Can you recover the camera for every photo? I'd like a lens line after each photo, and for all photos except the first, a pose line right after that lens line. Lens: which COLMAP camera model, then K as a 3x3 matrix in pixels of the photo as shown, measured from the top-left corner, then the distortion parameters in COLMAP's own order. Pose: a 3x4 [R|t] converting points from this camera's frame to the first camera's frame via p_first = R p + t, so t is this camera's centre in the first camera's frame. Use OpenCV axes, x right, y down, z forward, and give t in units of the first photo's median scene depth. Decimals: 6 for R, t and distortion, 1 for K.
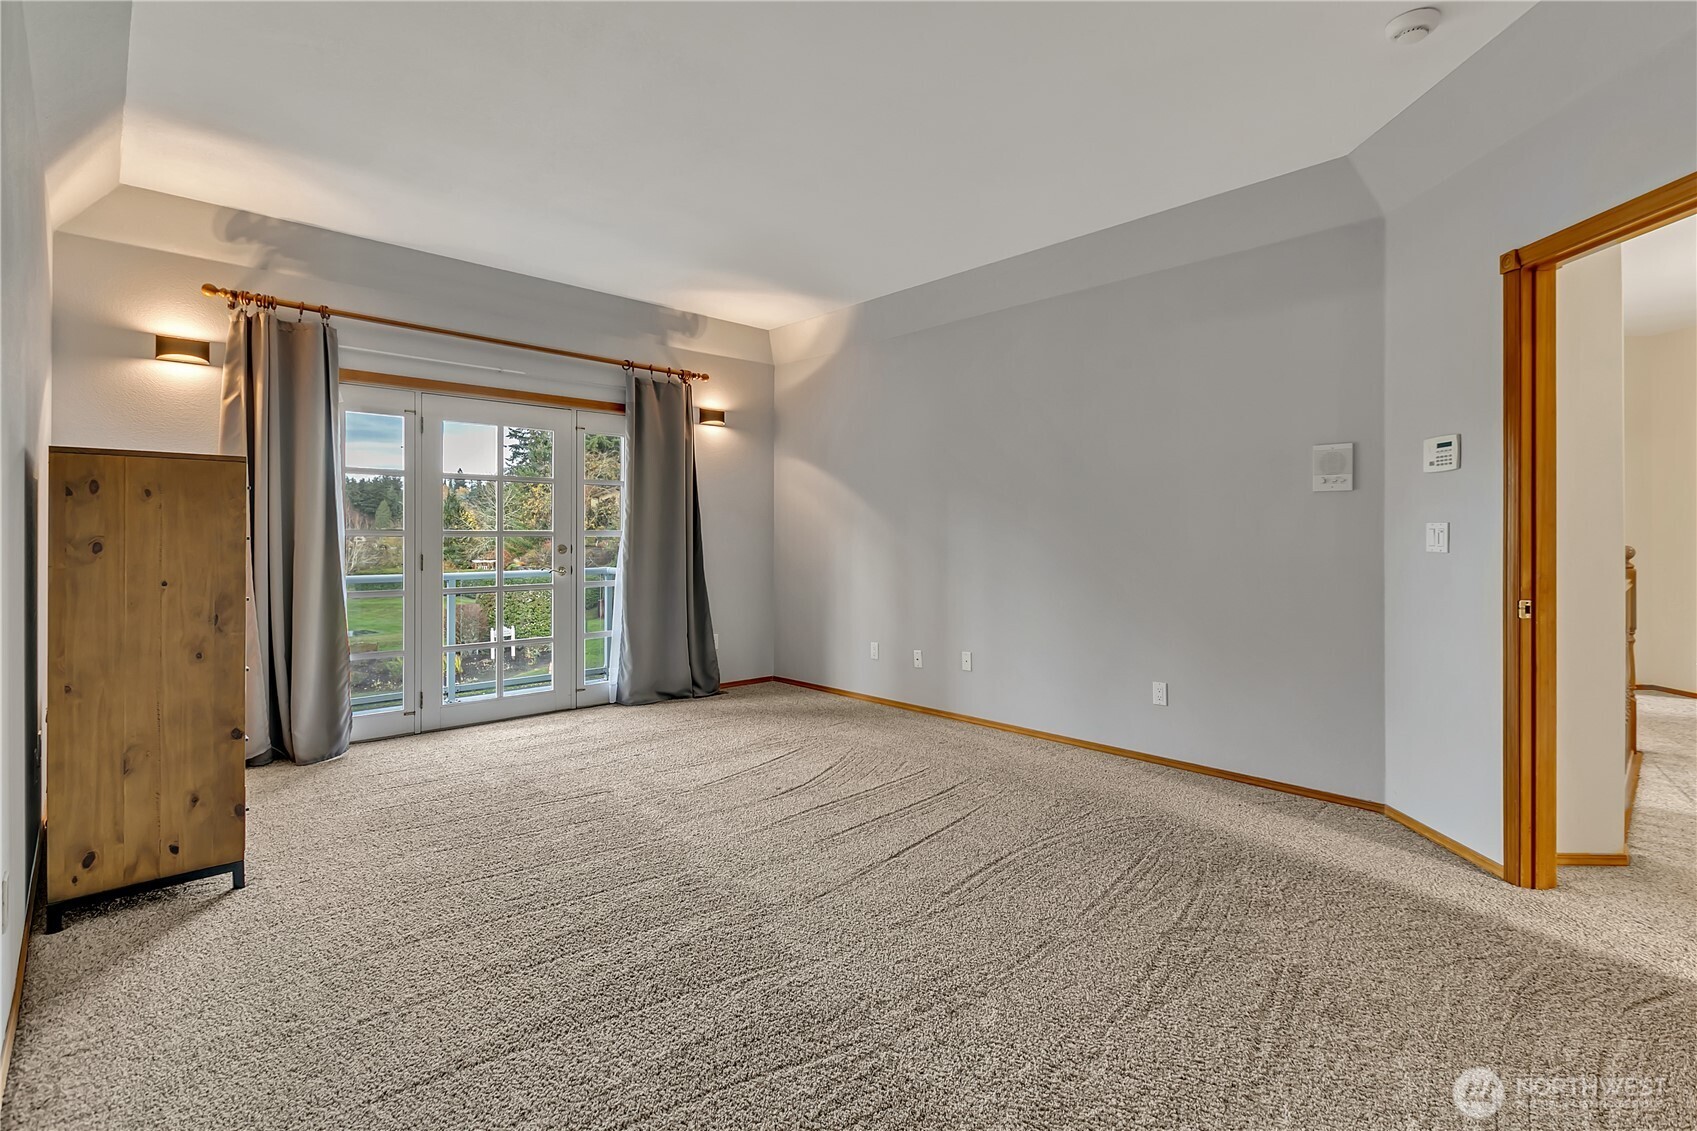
lens RADIAL K [[791.2, 0, 875.7], [0, 791.2, 542.0], [0, 0, 1]] dist [-0.003839, -0.003490]
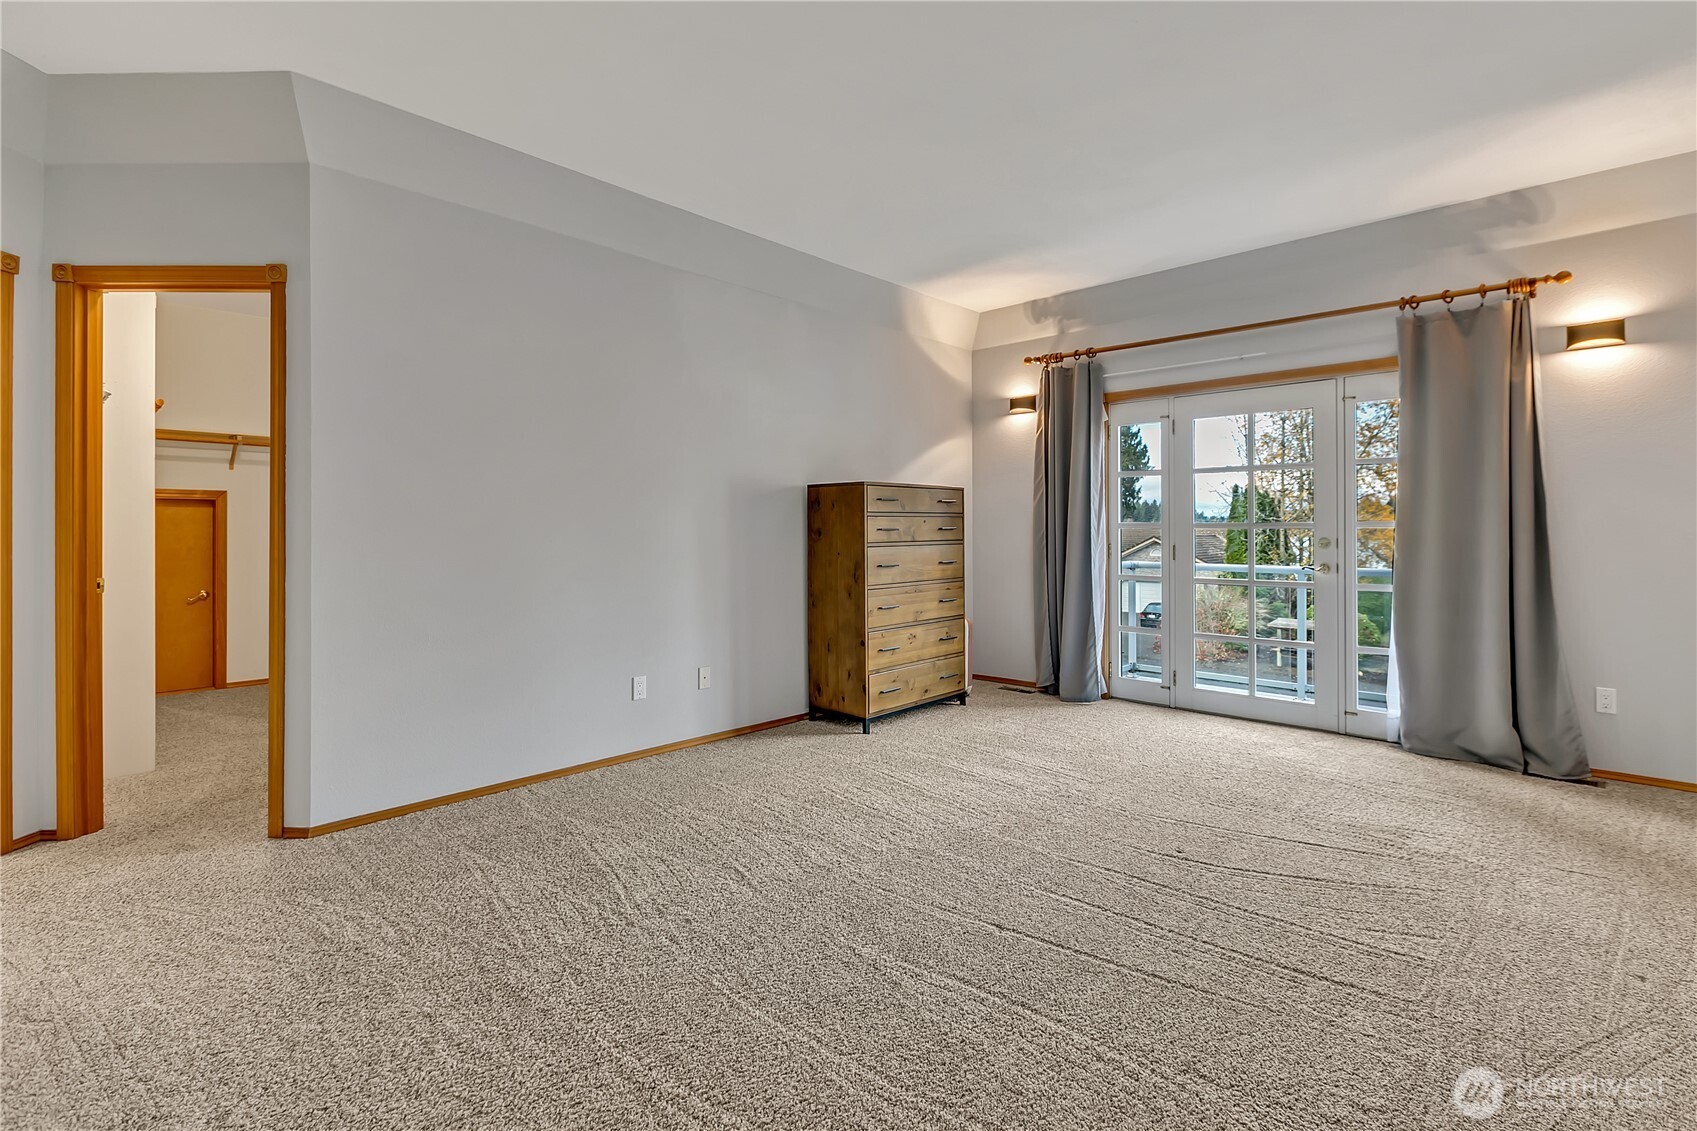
lens RADIAL K [[780.1, 0, 829.5], [0, 780.1, 530.5], [0, 0, 1]] dist [0.003725, -0.000070]
pose [[0.020964, -0.001943, -0.999778, 0.530419], [-0.007489, 0.999970, -0.002100, 0.001270], [0.999752, 0.007531, 0.020949, 0.532222]]
